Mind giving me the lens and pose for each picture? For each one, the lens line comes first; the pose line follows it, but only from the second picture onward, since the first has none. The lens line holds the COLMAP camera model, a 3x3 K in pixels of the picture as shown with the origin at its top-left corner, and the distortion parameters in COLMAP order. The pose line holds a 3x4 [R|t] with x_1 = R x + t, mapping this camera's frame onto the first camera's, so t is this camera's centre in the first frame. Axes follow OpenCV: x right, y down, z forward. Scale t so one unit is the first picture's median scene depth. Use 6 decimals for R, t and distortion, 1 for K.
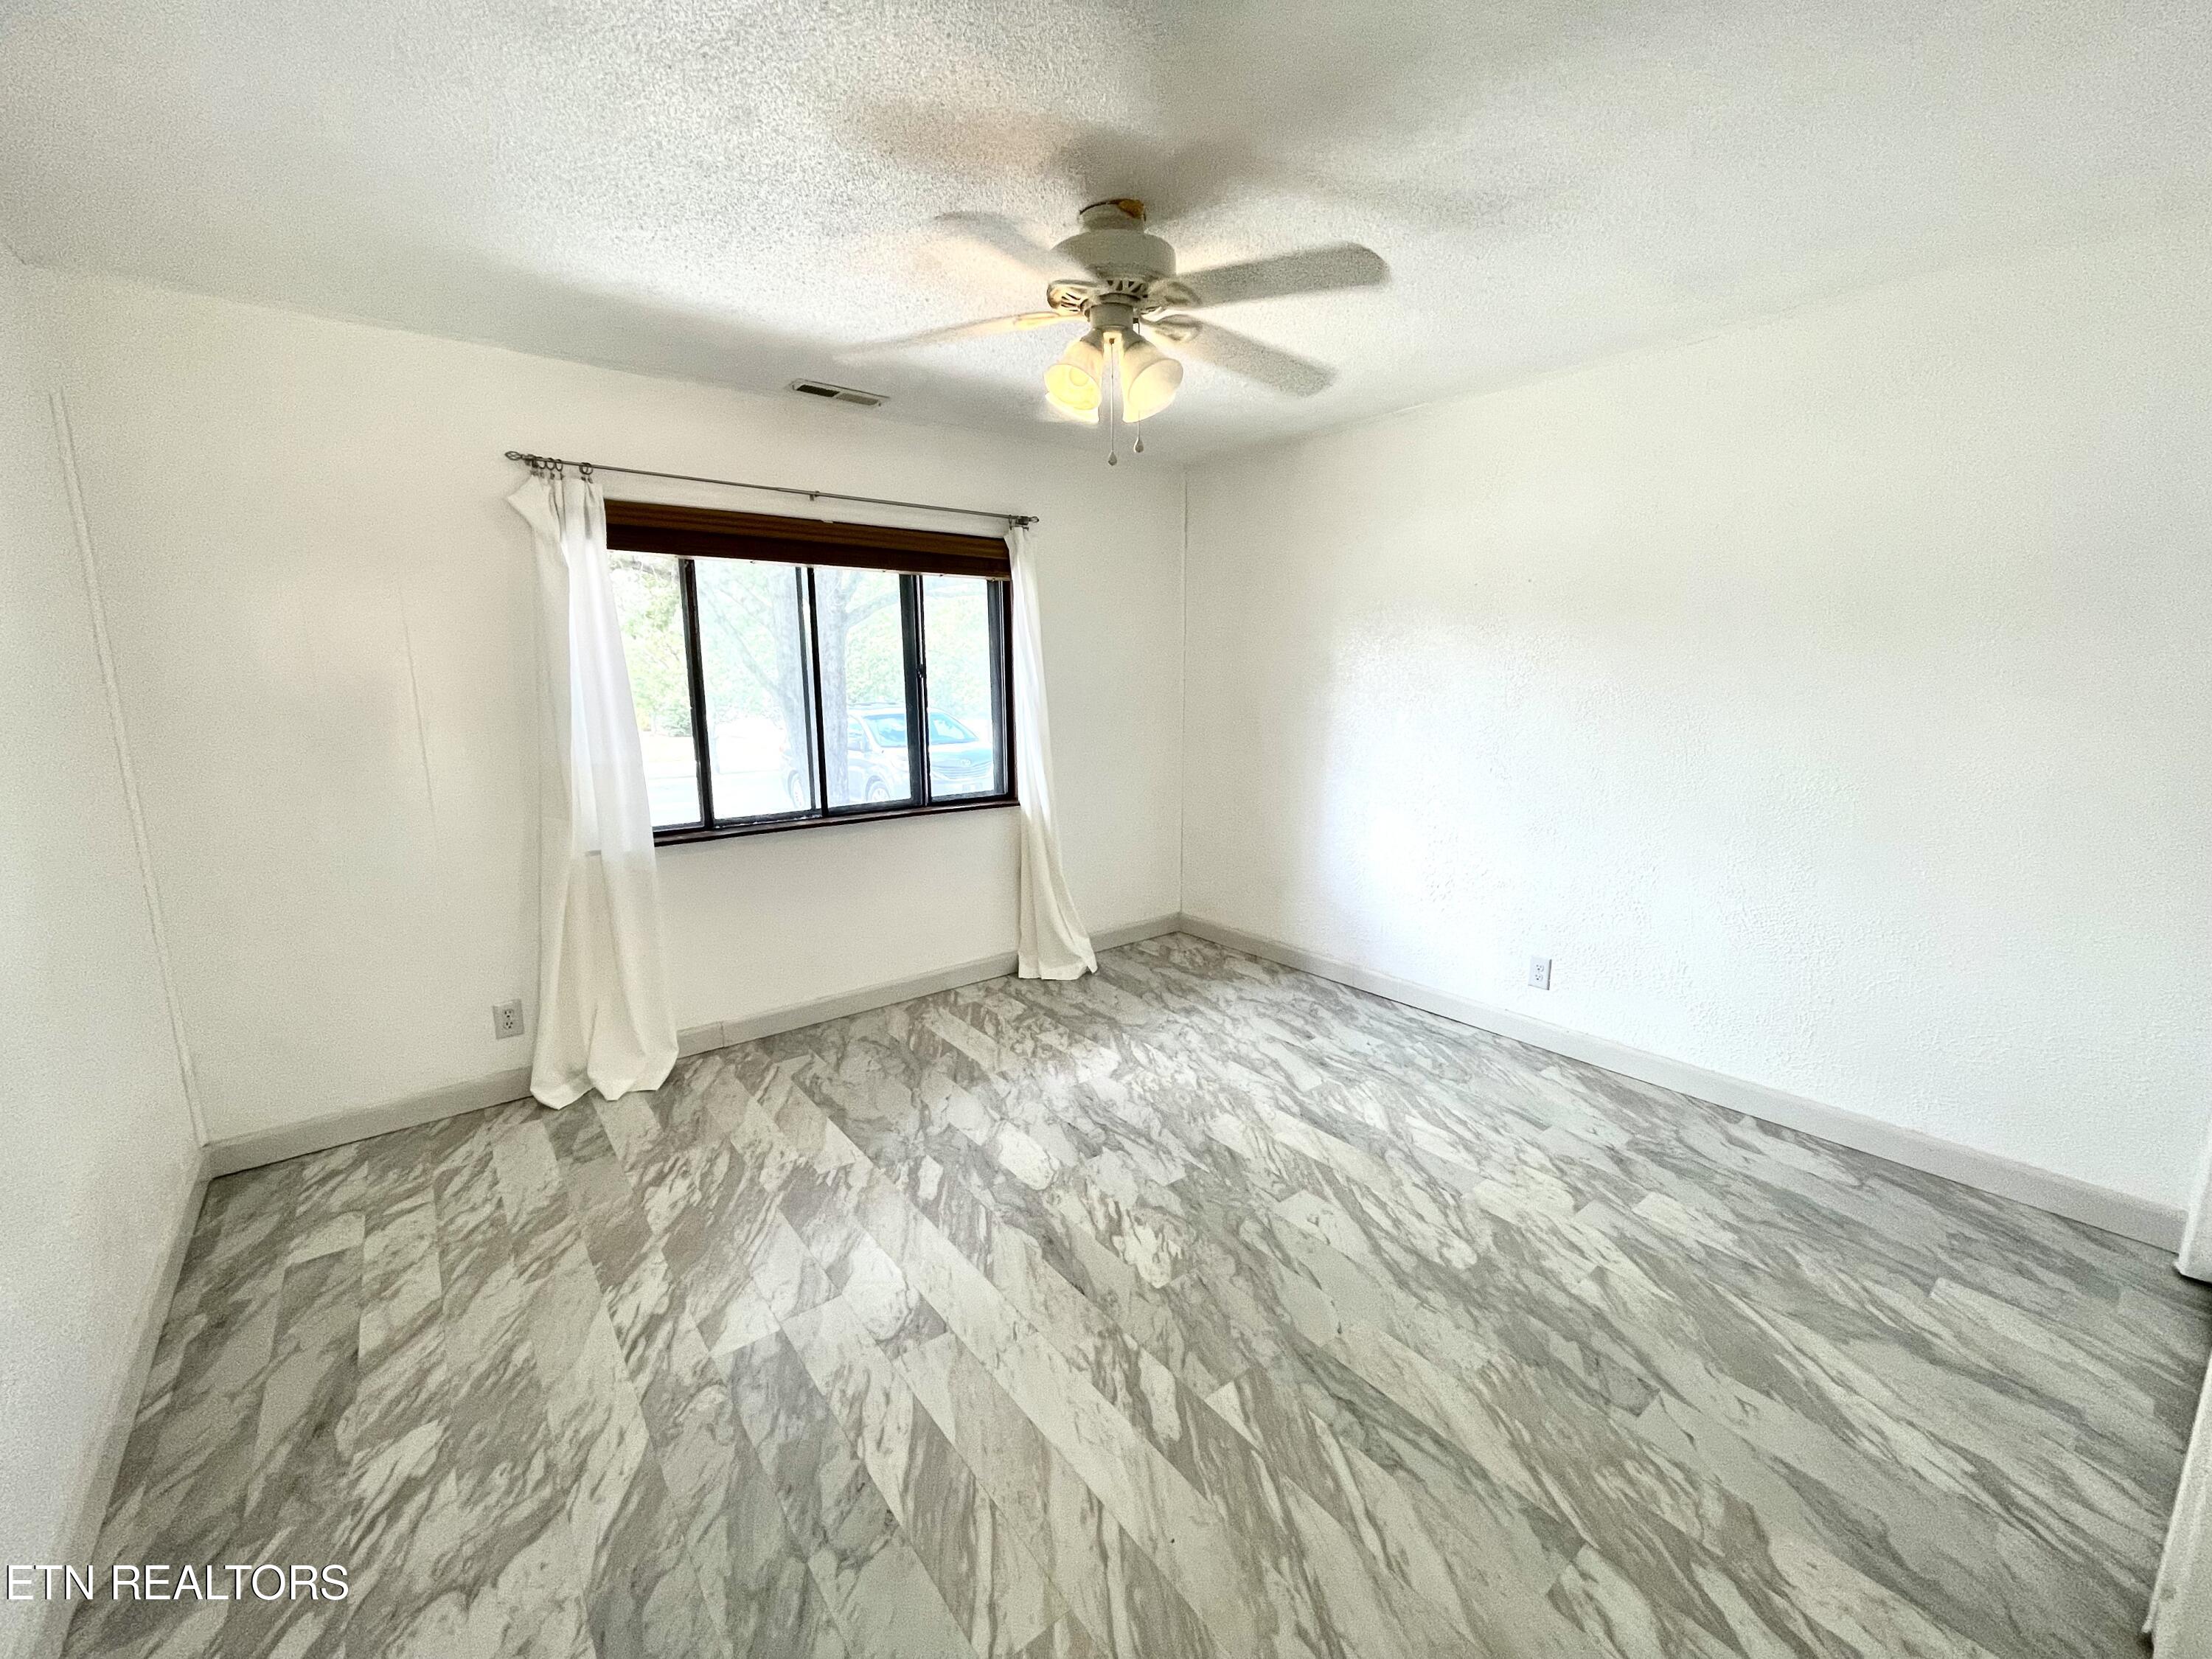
lens RADIAL K [[897.4, 0, 1098.8], [0, 897.4, 828.8], [0, 0, 1]] dist [-0.009711, 0.009258]
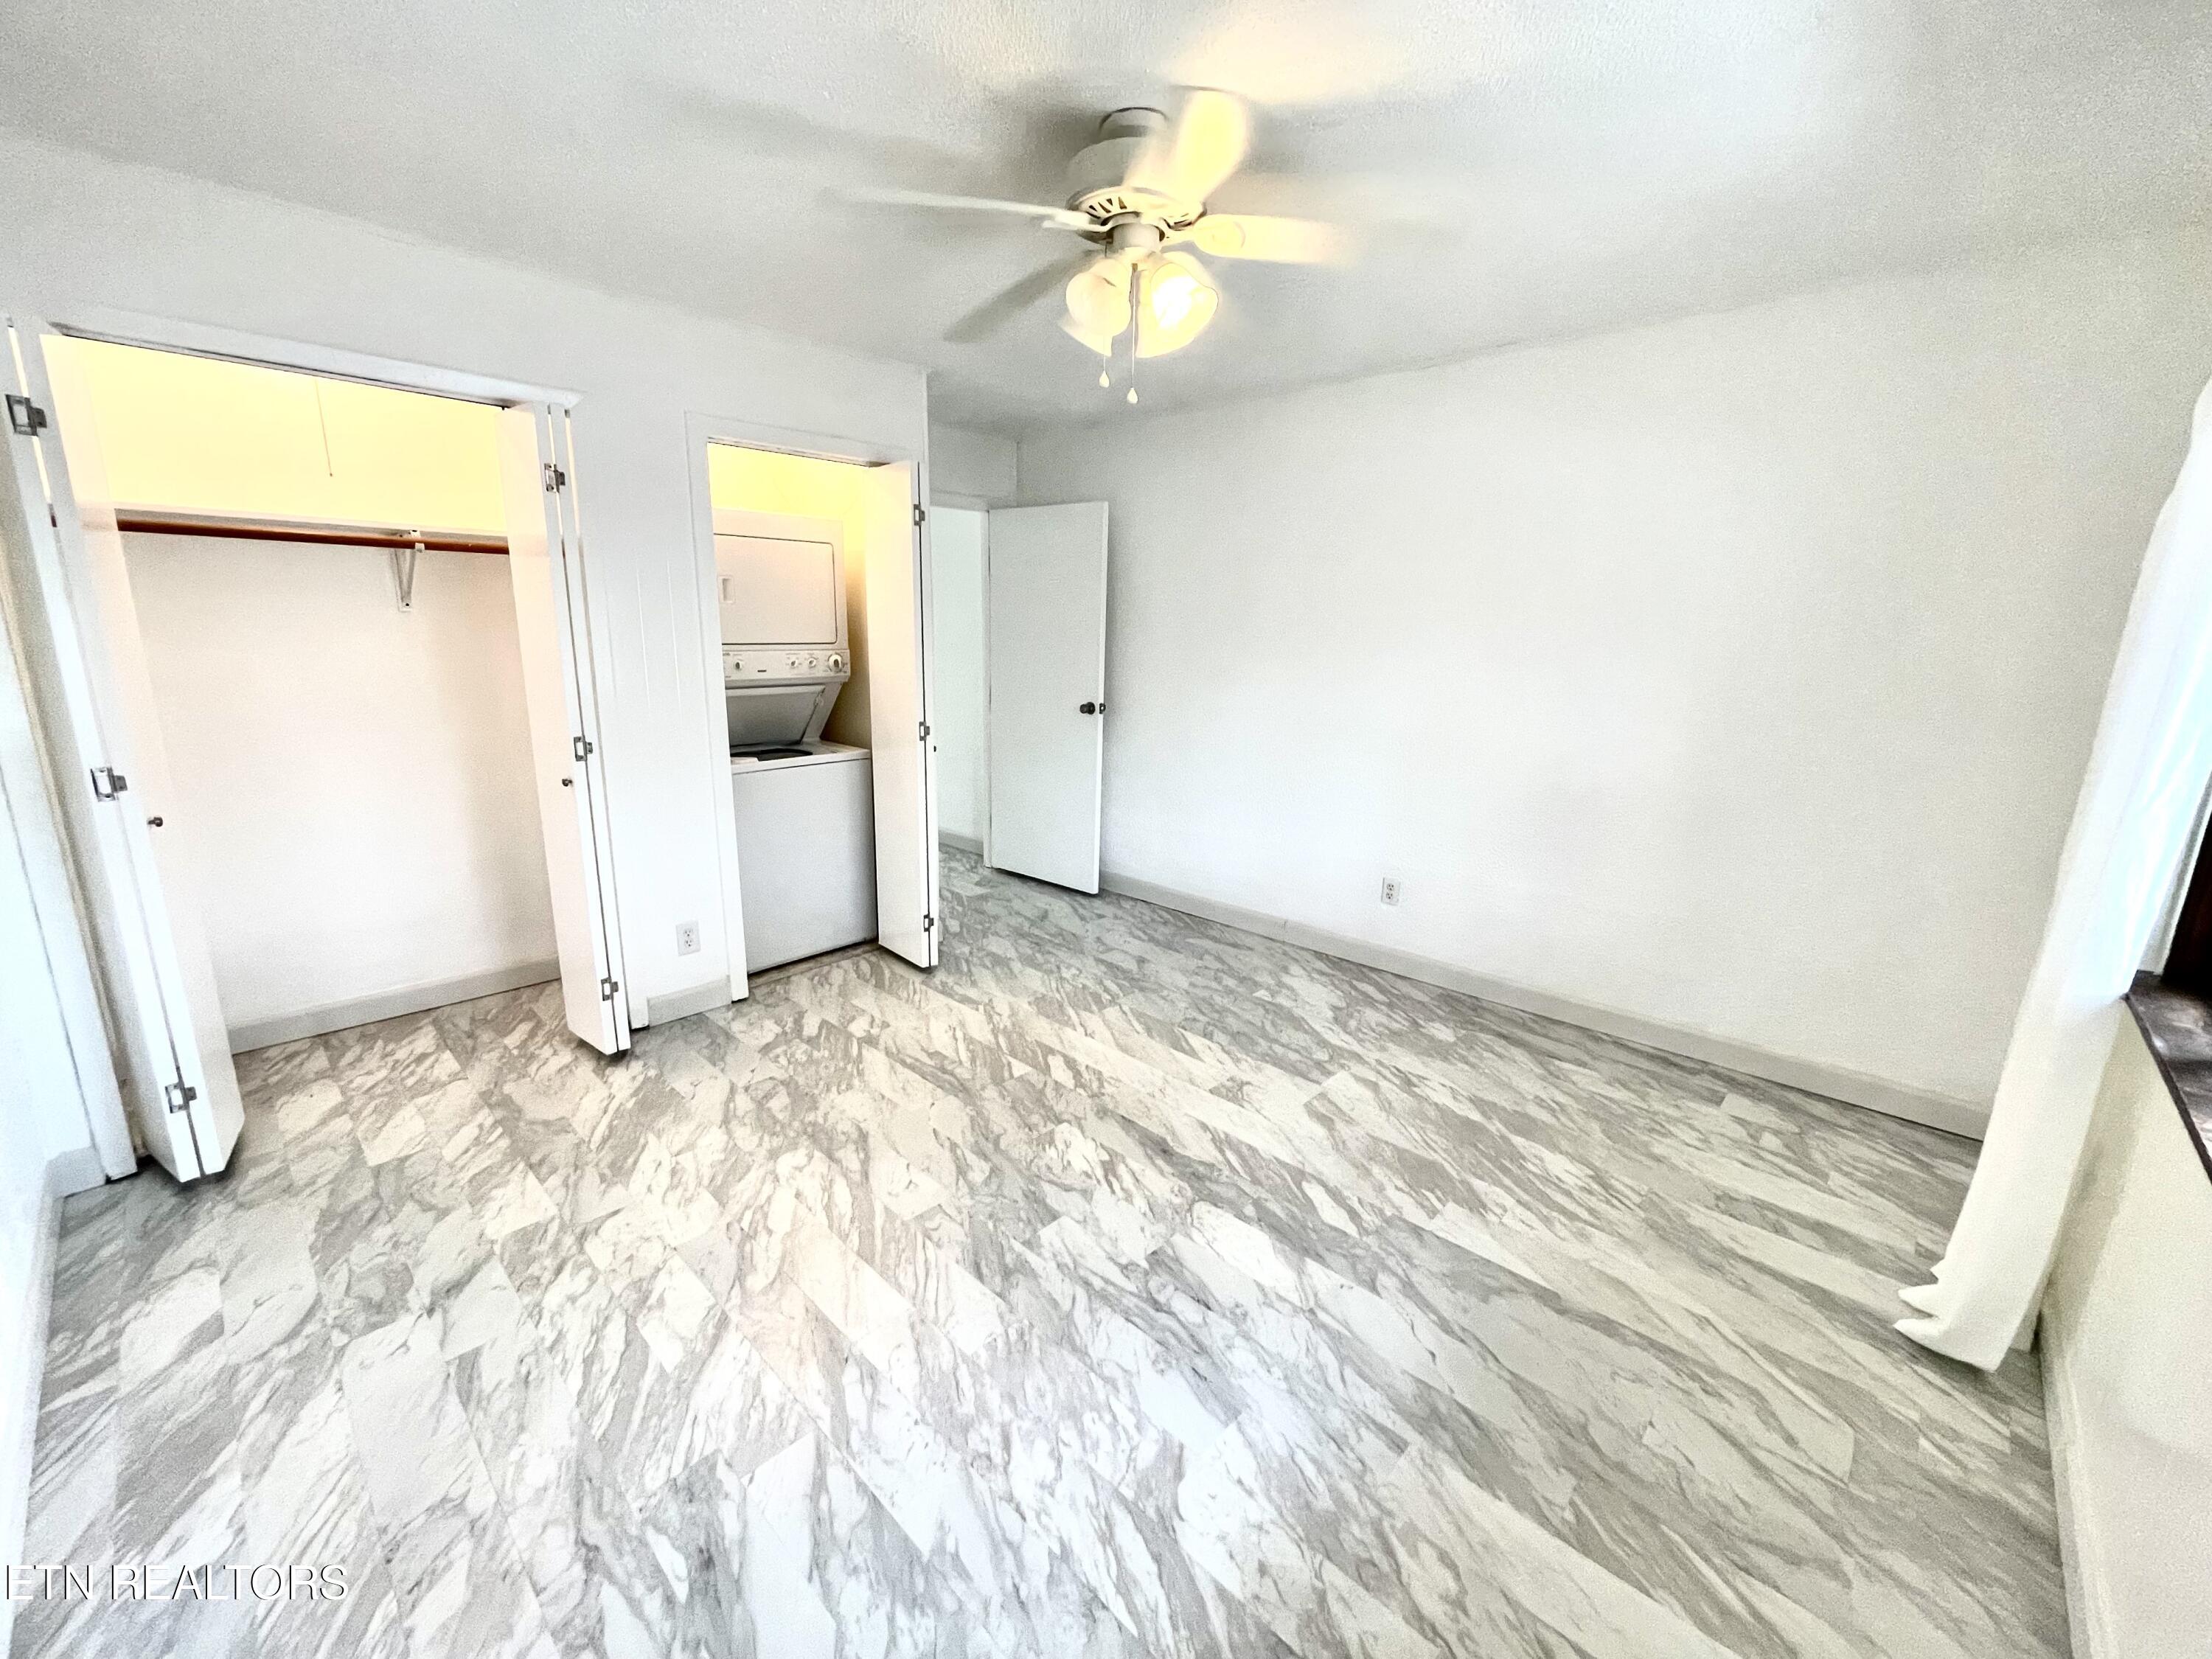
lens RADIAL K [[890.0, 0, 1099.0], [0, 890.0, 825.9], [0, 0, 1]] dist [-0.000313, -0.000399]
pose [[-0.990198, 0.020312, -0.138184, 0.168472], [-0.035321, 0.920794, 0.388447, -0.329462], [0.135129, 0.389520, -0.911051, 1.830126]]
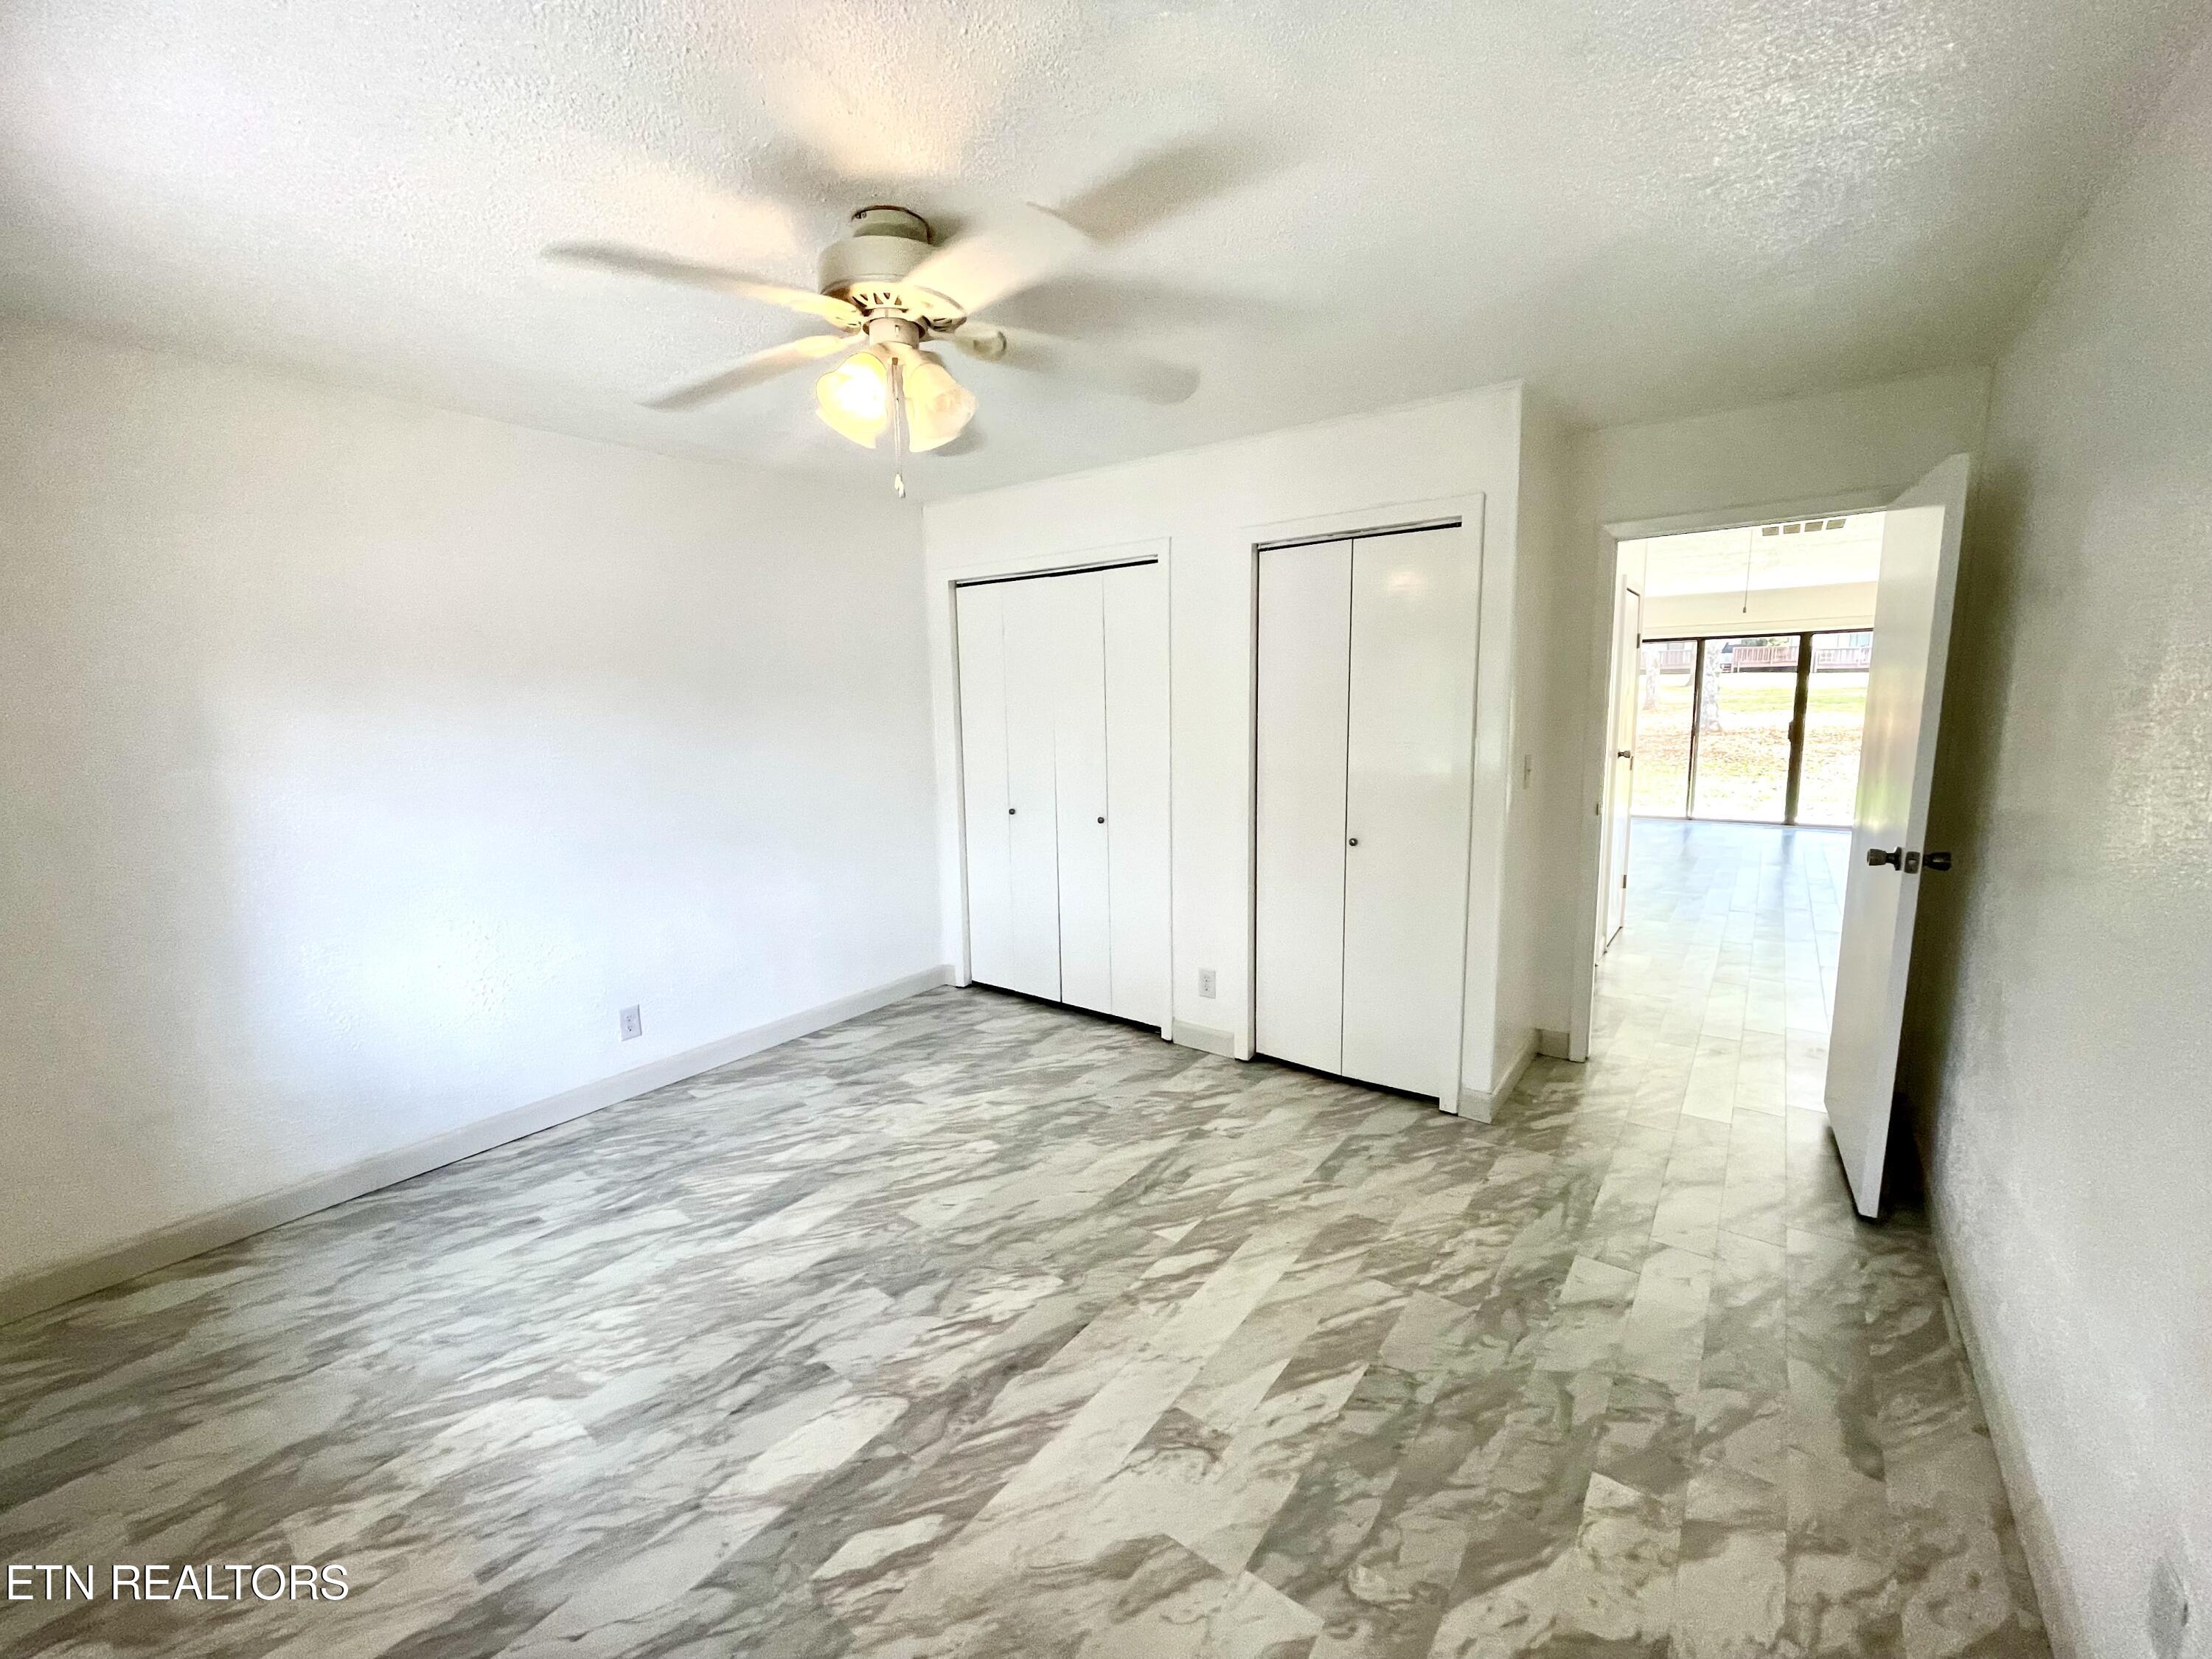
lens RADIAL K [[897.4, 0, 1098.8], [0, 897.4, 828.8], [0, 0, 1]] dist [-0.009711, 0.009258]
pose [[-0.254500, -0.130846, 0.958180, -0.851316], [0.192032, 0.964237, 0.182678, -0.195206], [-0.947815, 0.230493, -0.220272, 0.991871]]
